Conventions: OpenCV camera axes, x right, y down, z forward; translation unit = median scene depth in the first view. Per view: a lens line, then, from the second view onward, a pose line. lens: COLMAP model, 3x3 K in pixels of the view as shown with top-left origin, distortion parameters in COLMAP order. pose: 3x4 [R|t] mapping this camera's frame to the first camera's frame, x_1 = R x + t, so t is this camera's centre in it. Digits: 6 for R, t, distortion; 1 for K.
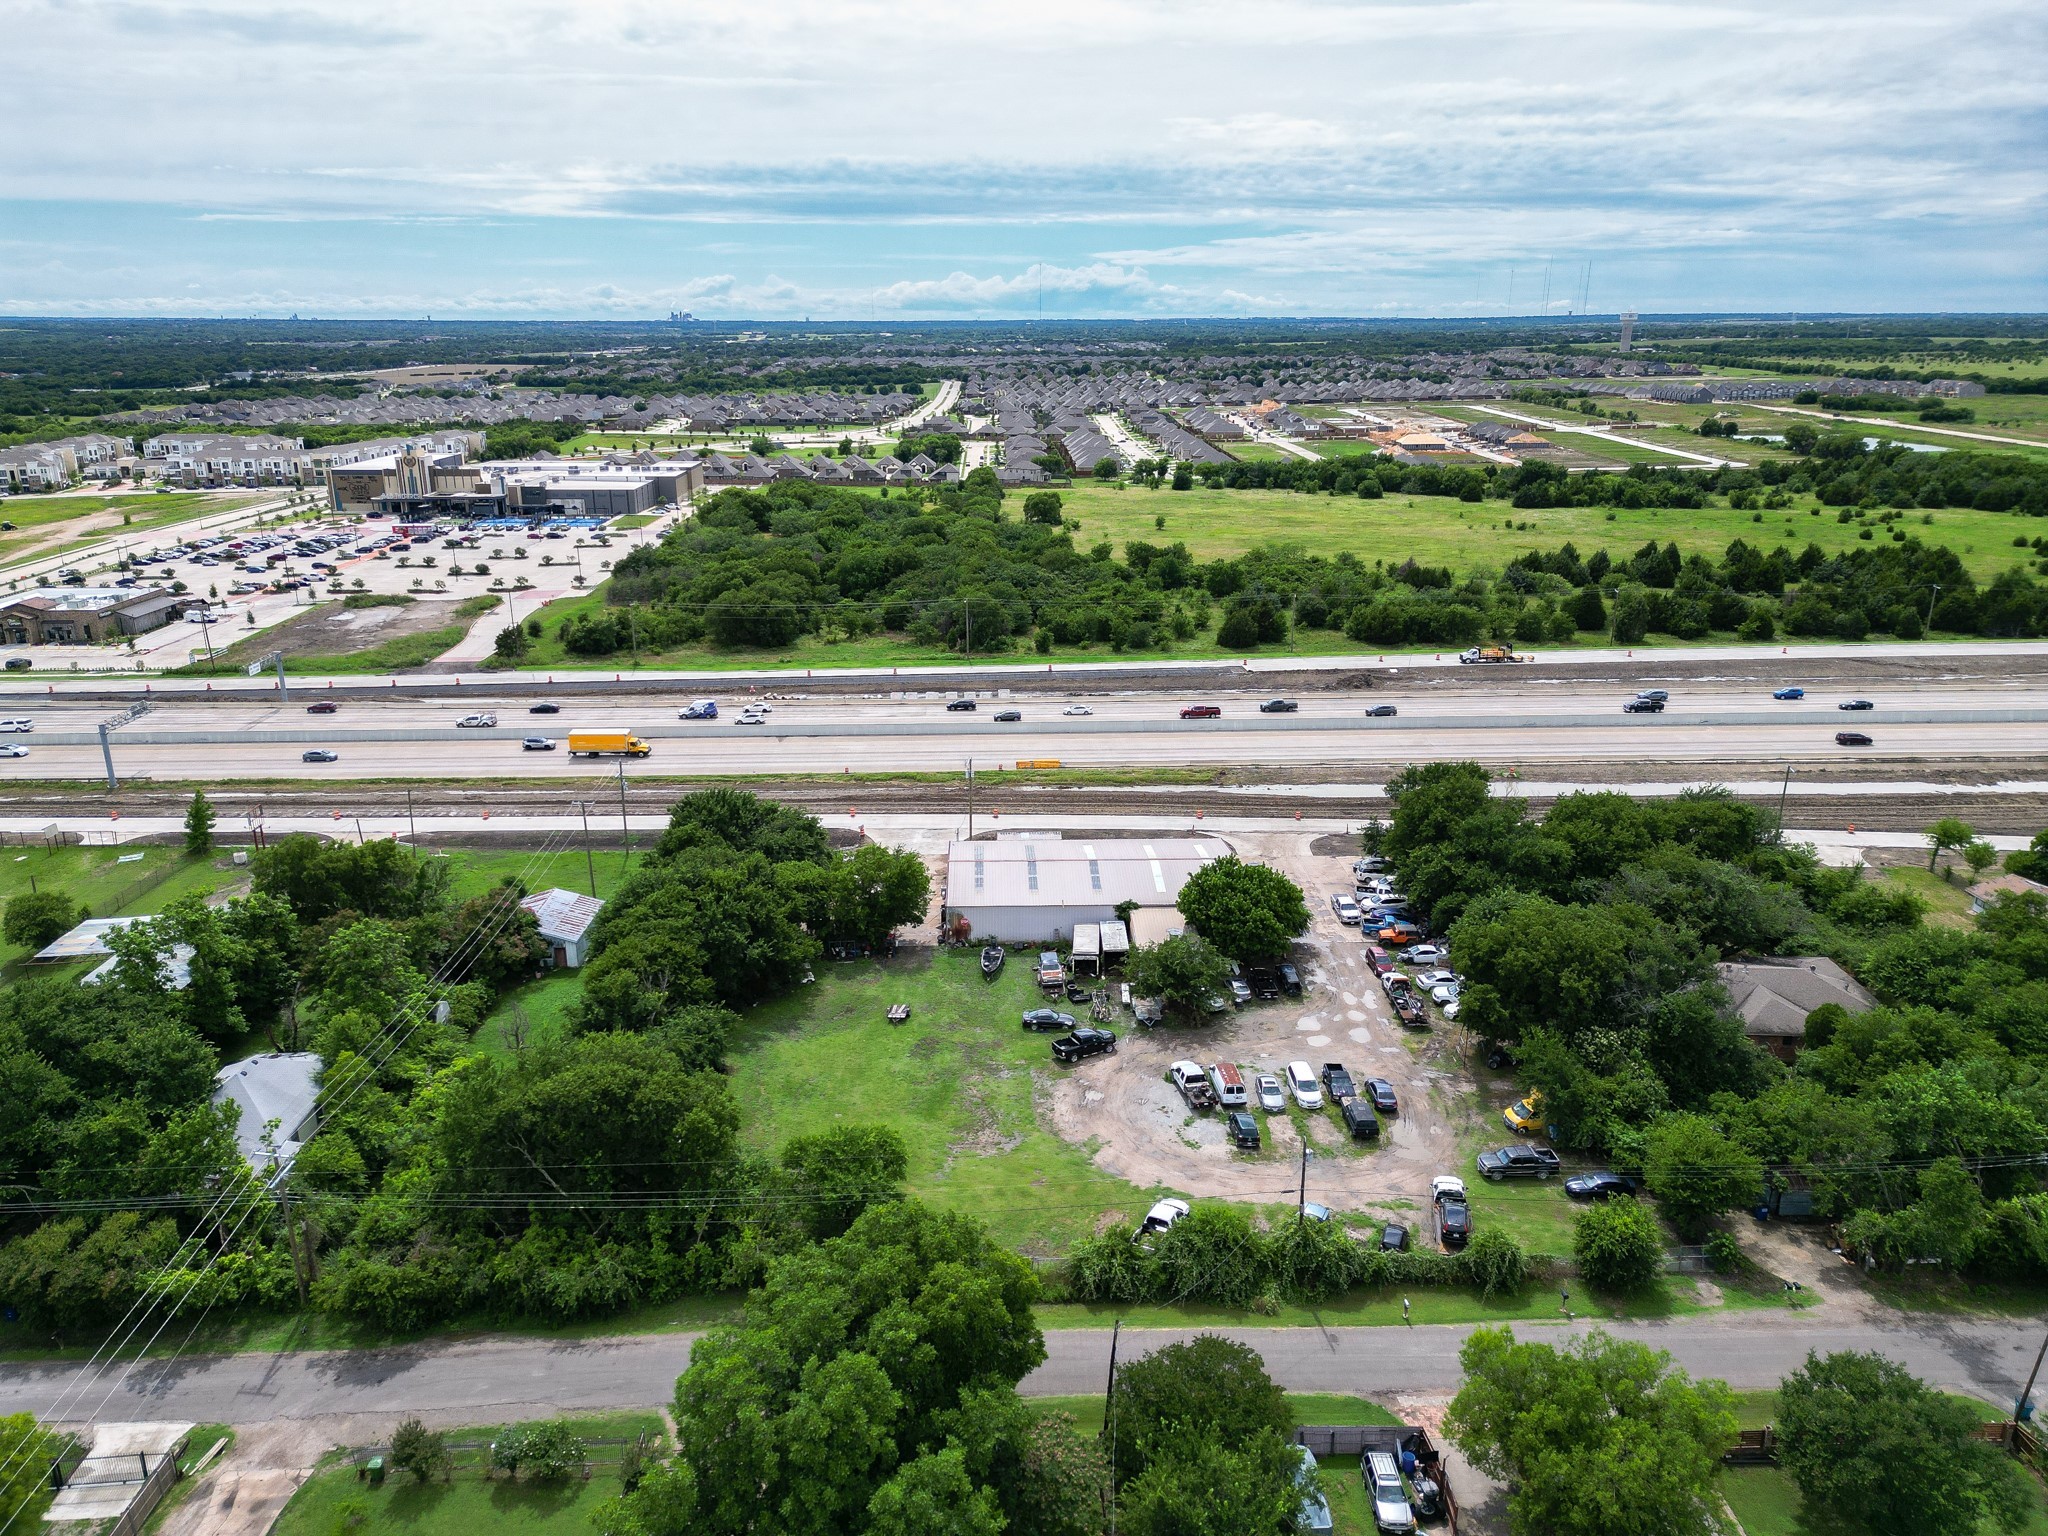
lens RADIAL K [[1426.4, 0, 1006.7], [0, 1426.4, 756.2], [0, 0, 1]] dist [0.055365, -0.045522]
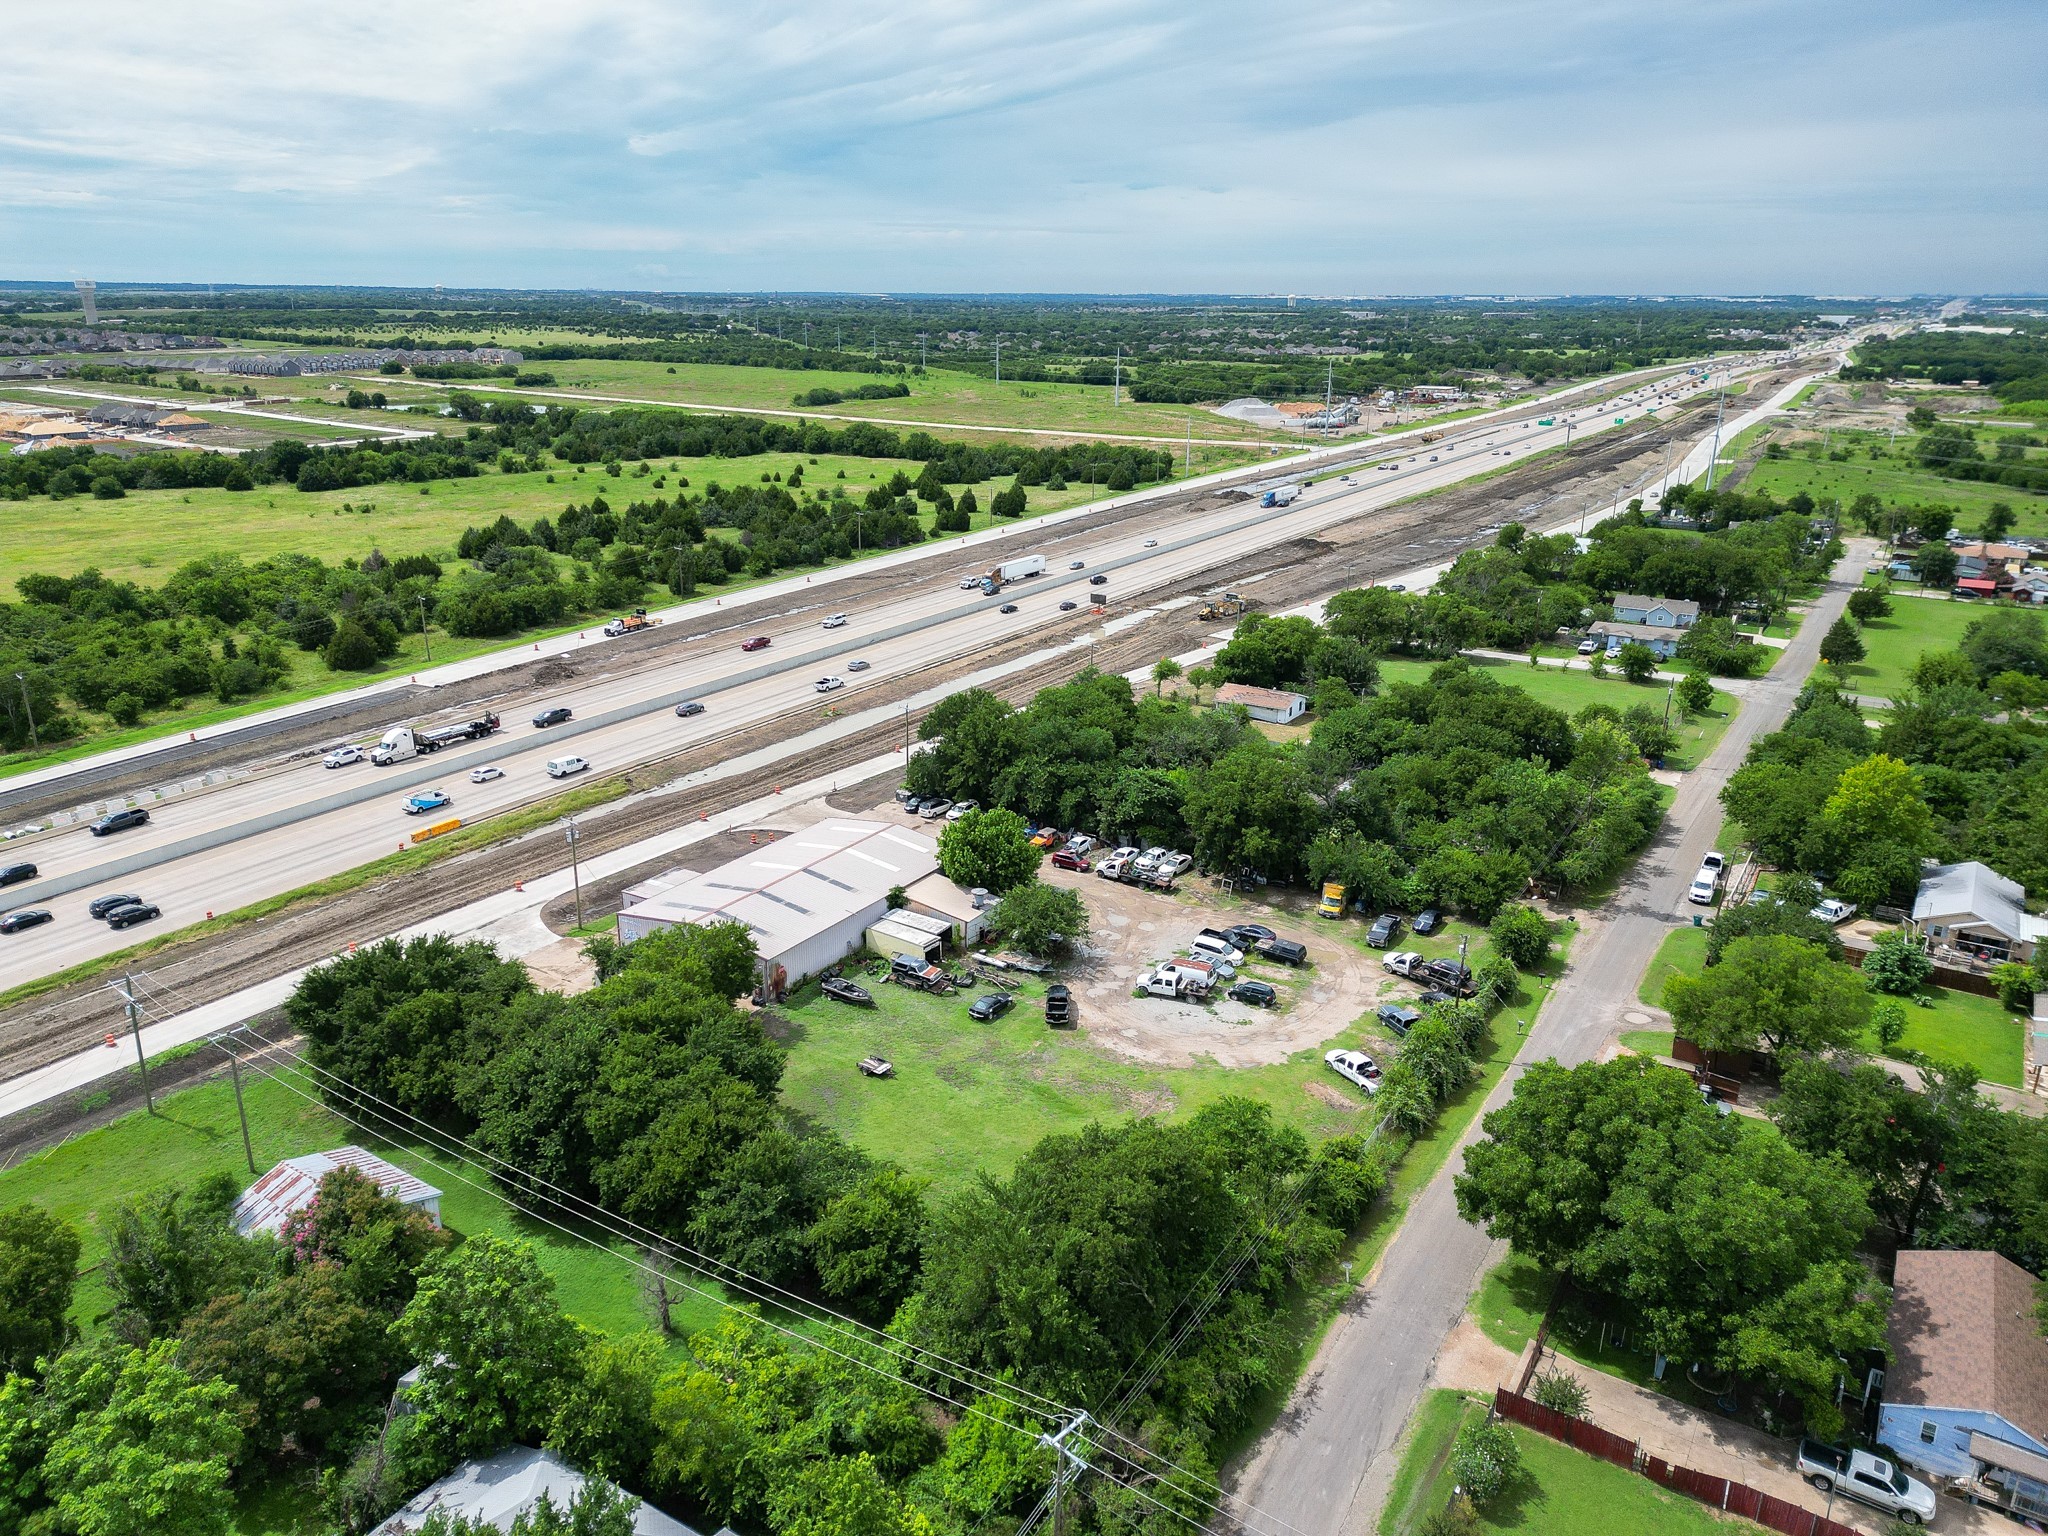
lens RADIAL K [[1426.4, 0, 1025.7], [0, 1426.4, 767.6], [0, 0, 1]] dist [0.055365, -0.045522]
pose [[0.551111, -0.254724, 0.794602, -0.450945], [0.234560, 0.961161, 0.145434, -0.071931], [-0.800786, 0.106231, 0.589454, 0.245691]]
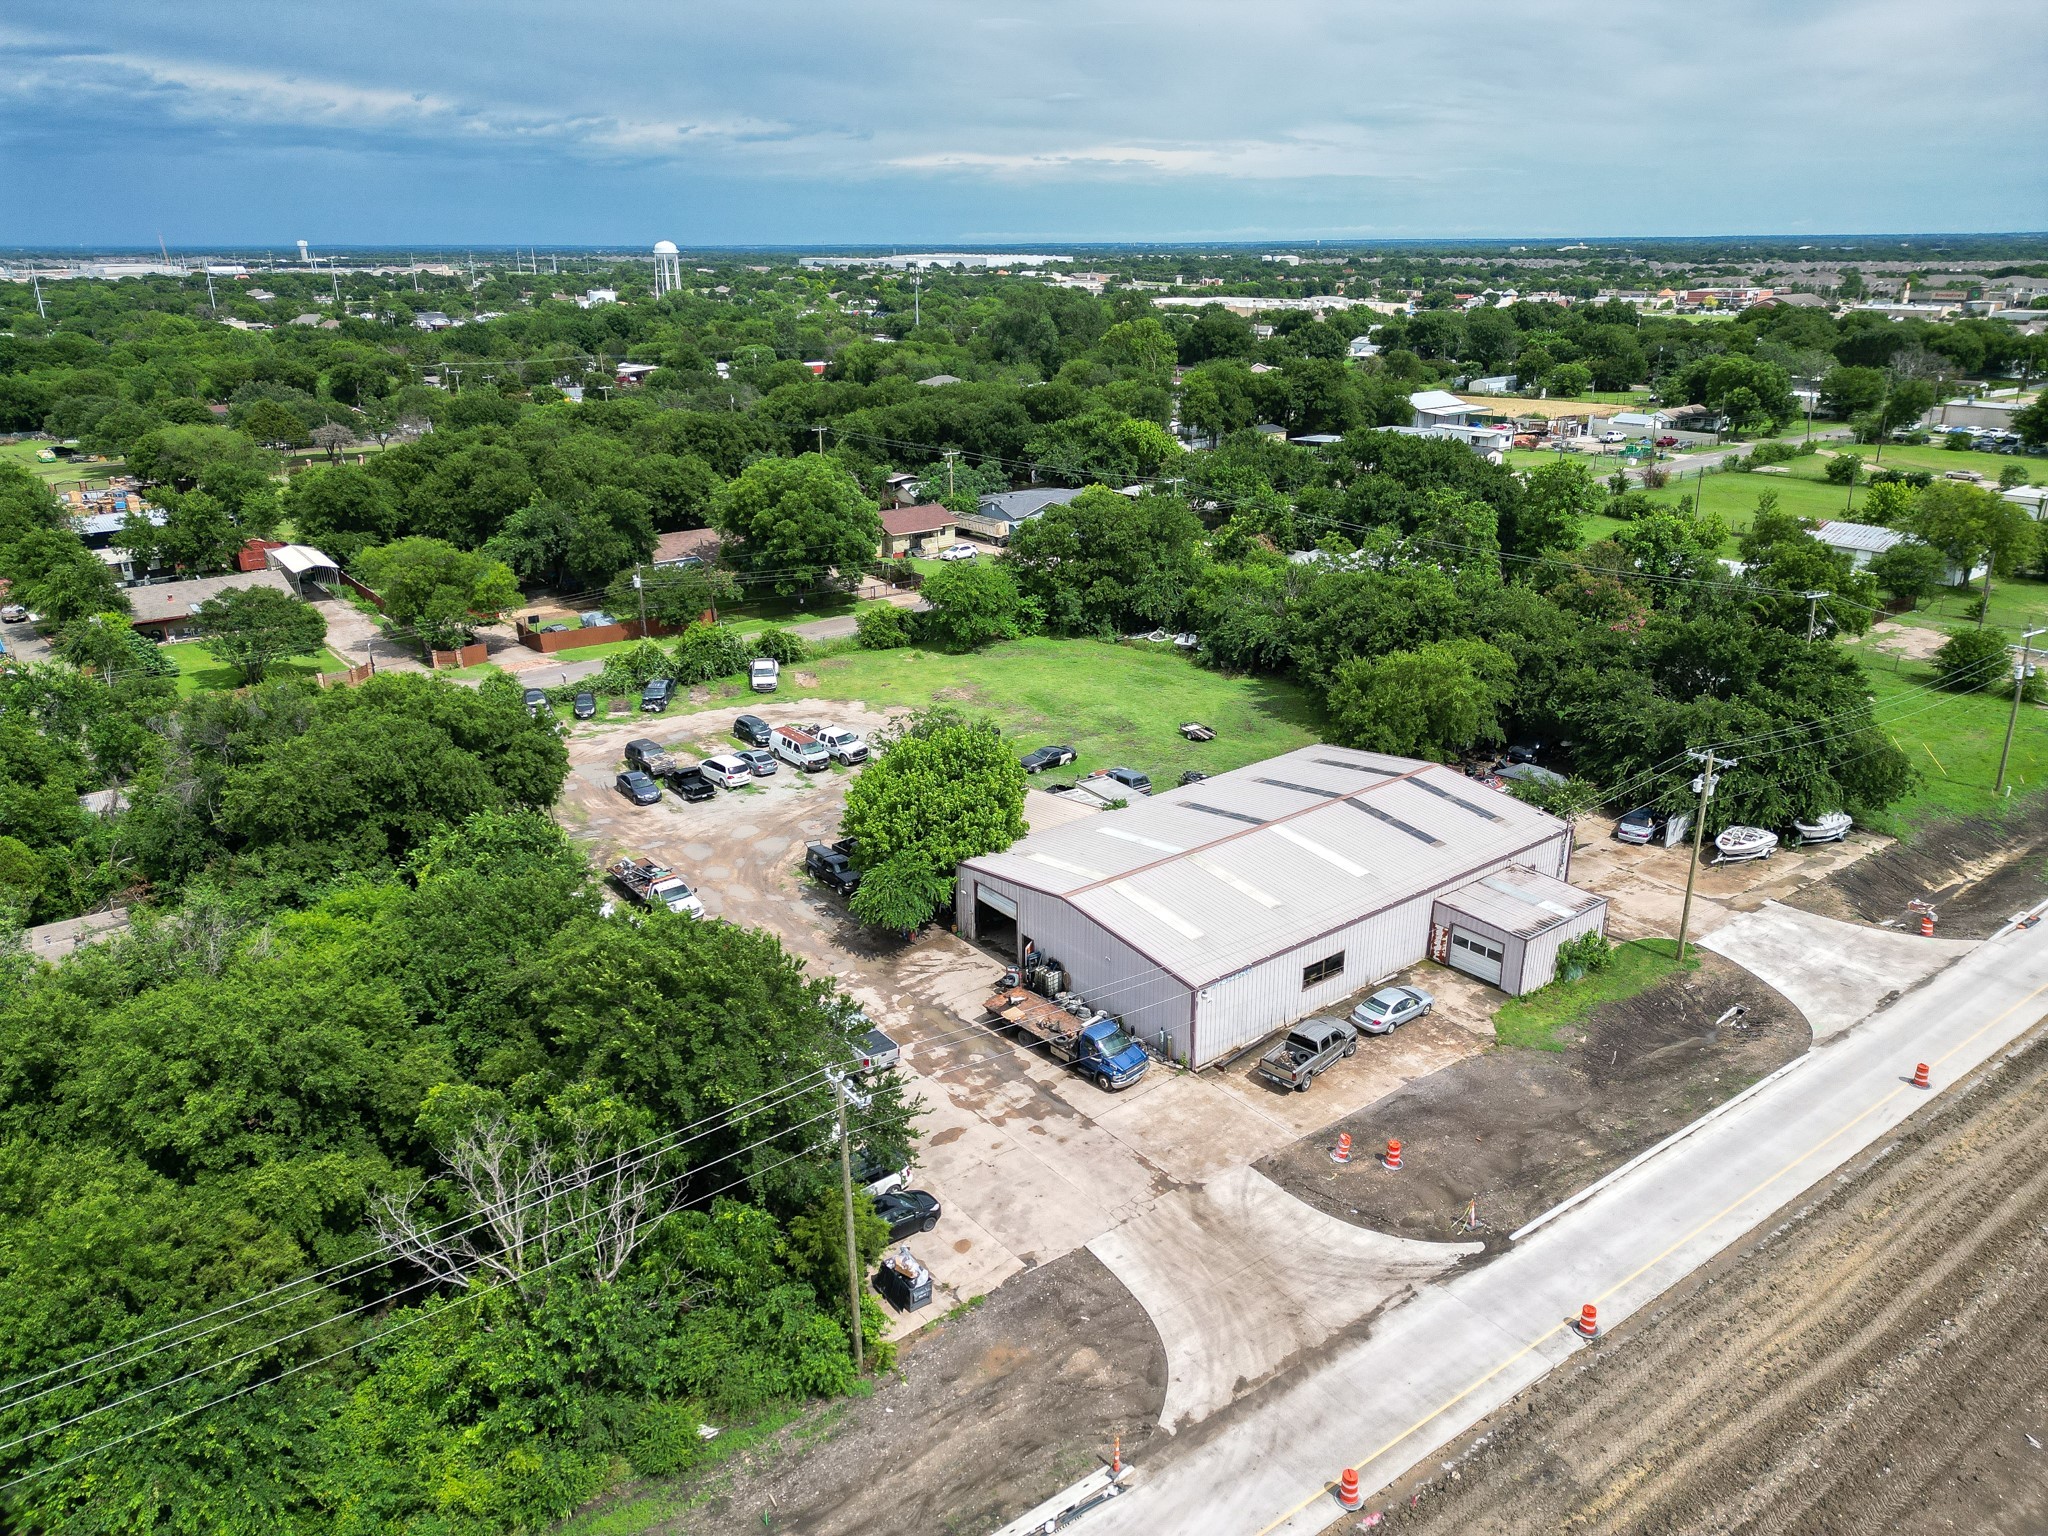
lens RADIAL K [[1426.4, 0, 1007.4], [0, 1426.4, 761.0], [0, 0, 1]] dist [0.055365, -0.045522]
pose [[-0.794307, 0.217718, -0.567164, 0.333662], [-0.165474, 0.820745, 0.546805, -0.170288], [0.584547, 0.528182, -0.615897, 0.964670]]
